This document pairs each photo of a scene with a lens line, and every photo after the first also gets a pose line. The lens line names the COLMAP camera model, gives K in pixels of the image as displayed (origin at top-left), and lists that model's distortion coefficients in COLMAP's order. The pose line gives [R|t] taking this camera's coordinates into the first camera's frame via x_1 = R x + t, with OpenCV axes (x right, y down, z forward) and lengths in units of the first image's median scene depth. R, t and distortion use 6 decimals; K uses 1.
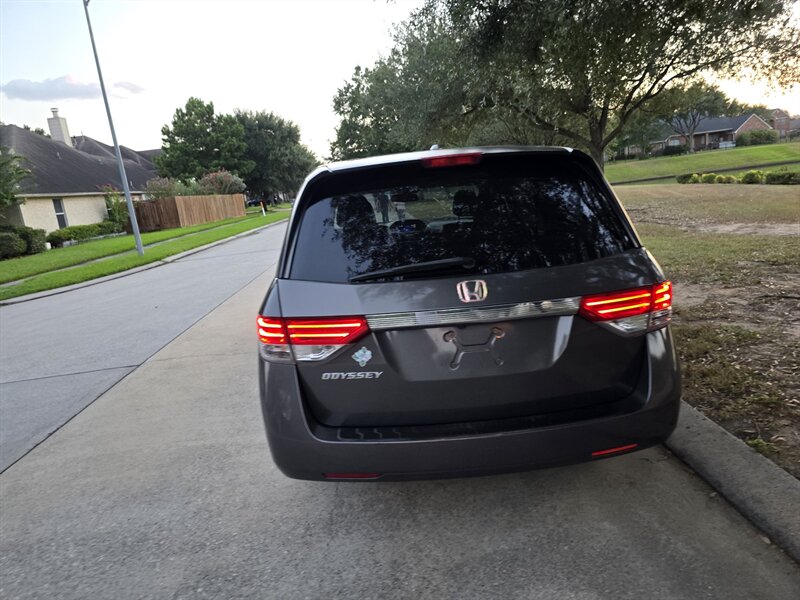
lens RADIAL K [[547.9, 0, 392.6], [0, 547.9, 303.8], [0, 0, 1]] dist [0.055354, -0.053037]
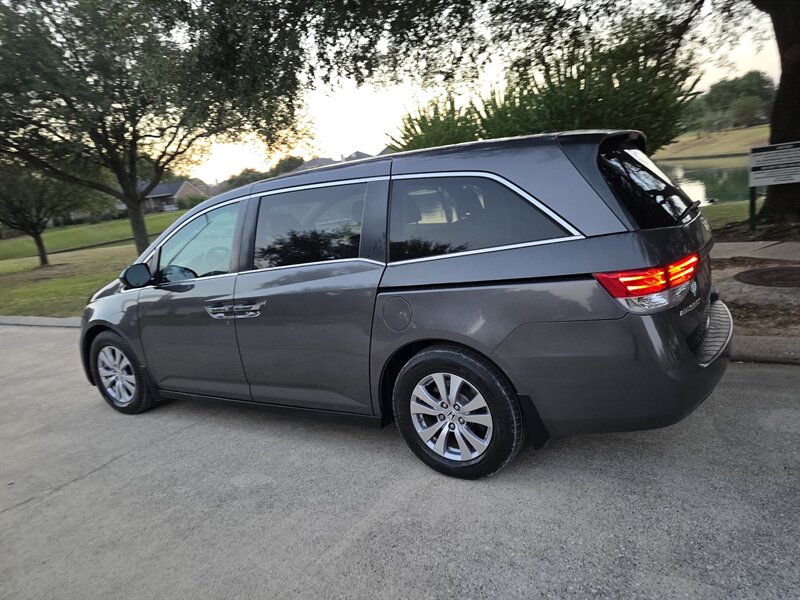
lens RADIAL K [[547.9, 0, 408.9], [0, 547.9, 300.9], [0, 0, 1]] dist [0.055354, -0.053037]
pose [[0.565888, -0.155025, 0.809776, -0.090887], [0.251040, 0.967926, 0.009870, -0.002596], [-0.785334, 0.197701, 0.586656, 0.054118]]
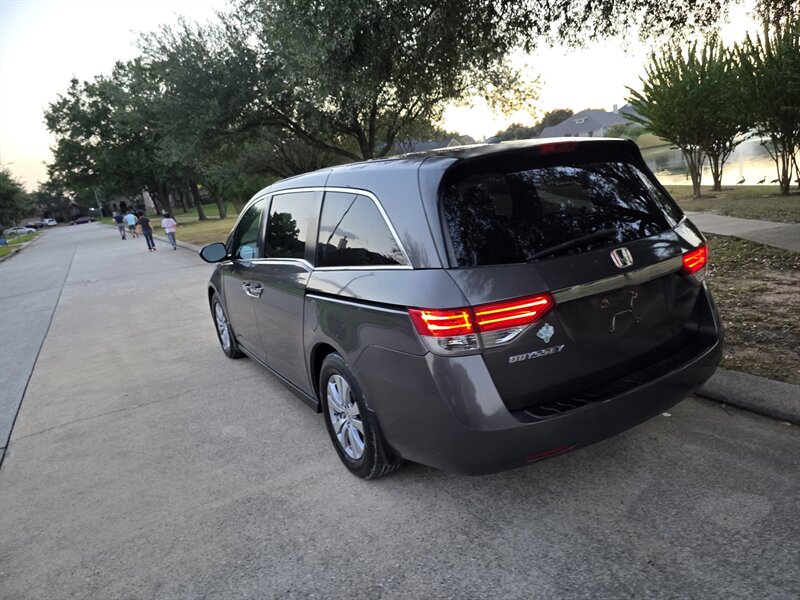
lens RADIAL K [[547.9, 0, 406.4], [0, 547.9, 296.3], [0, 0, 1]] dist [0.055354, -0.053037]
pose [[0.881867, -0.125084, 0.454603, -0.050508], [0.148087, 0.988858, -0.015185, 0.000382], [-0.447639, 0.080712, 0.890565, 0.013611]]
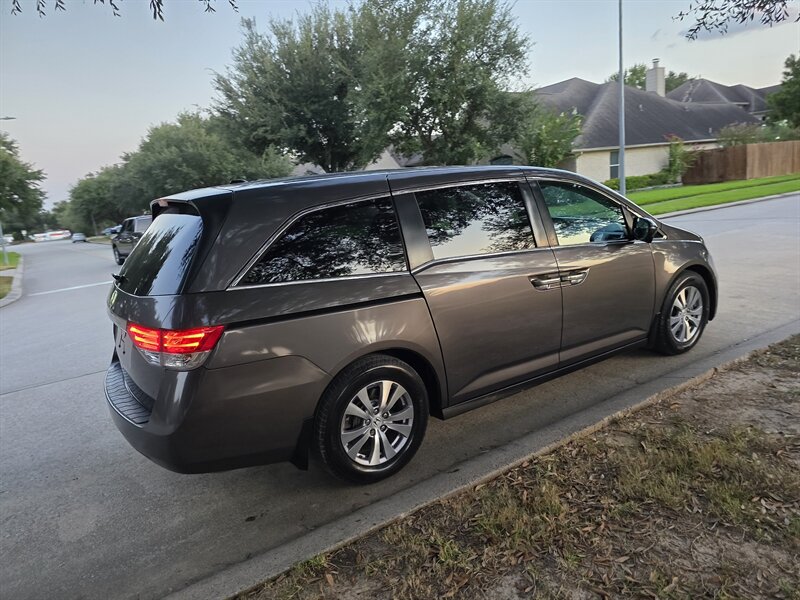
lens RADIAL K [[547.9, 0, 391.4], [0, 547.9, 293.2], [0, 0, 1]] dist [0.055354, -0.053037]
pose [[0.498726, 0.206507, -0.841800, 0.114985], [-0.135034, 0.977857, 0.159883, -0.024552], [0.856176, 0.033934, 0.515568, 0.058313]]
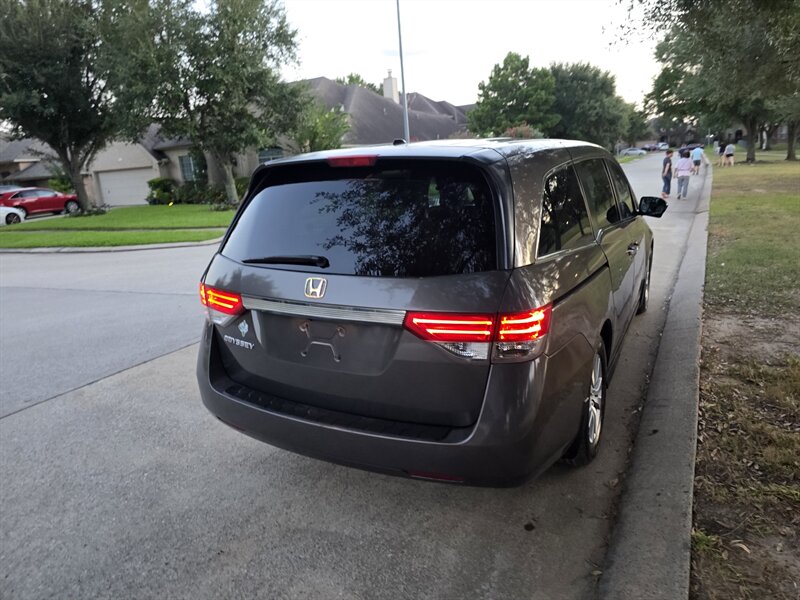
lens RADIAL K [[547.9, 0, 400.1], [0, 547.9, 283.4], [0, 0, 1]] dist [0.055354, -0.053037]
pose [[0.855372, 0.157776, -0.493401, 0.053942], [-0.134295, 0.987464, 0.082946, -0.009457], [0.500303, -0.004688, 0.865838, 0.010584]]
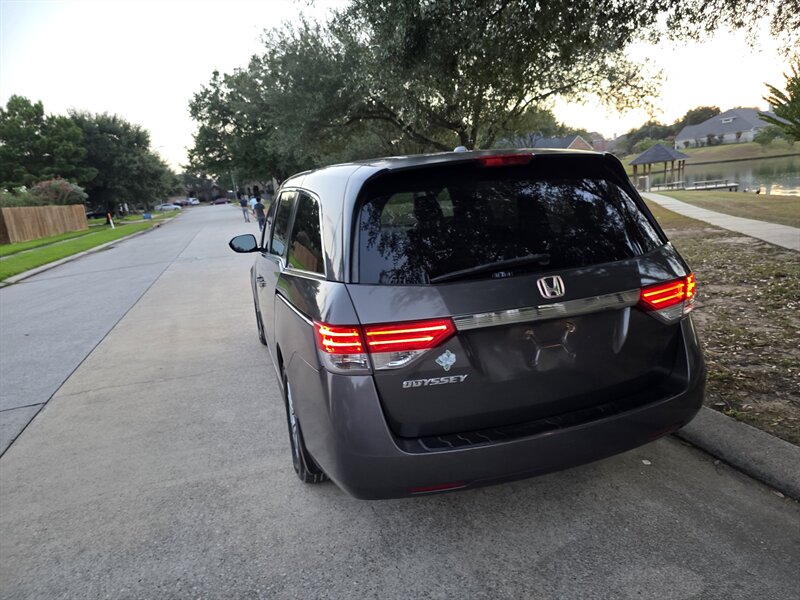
lens RADIAL K [[547.9, 0, 406.0], [0, 547.9, 302.7], [0, 0, 1]] dist [0.055354, -0.053037]
pose [[0.962603, -0.048984, 0.266450, -0.025357], [0.054963, 0.998375, -0.015023, 0.000404], [-0.265281, 0.029106, 0.963732, 0.006485]]
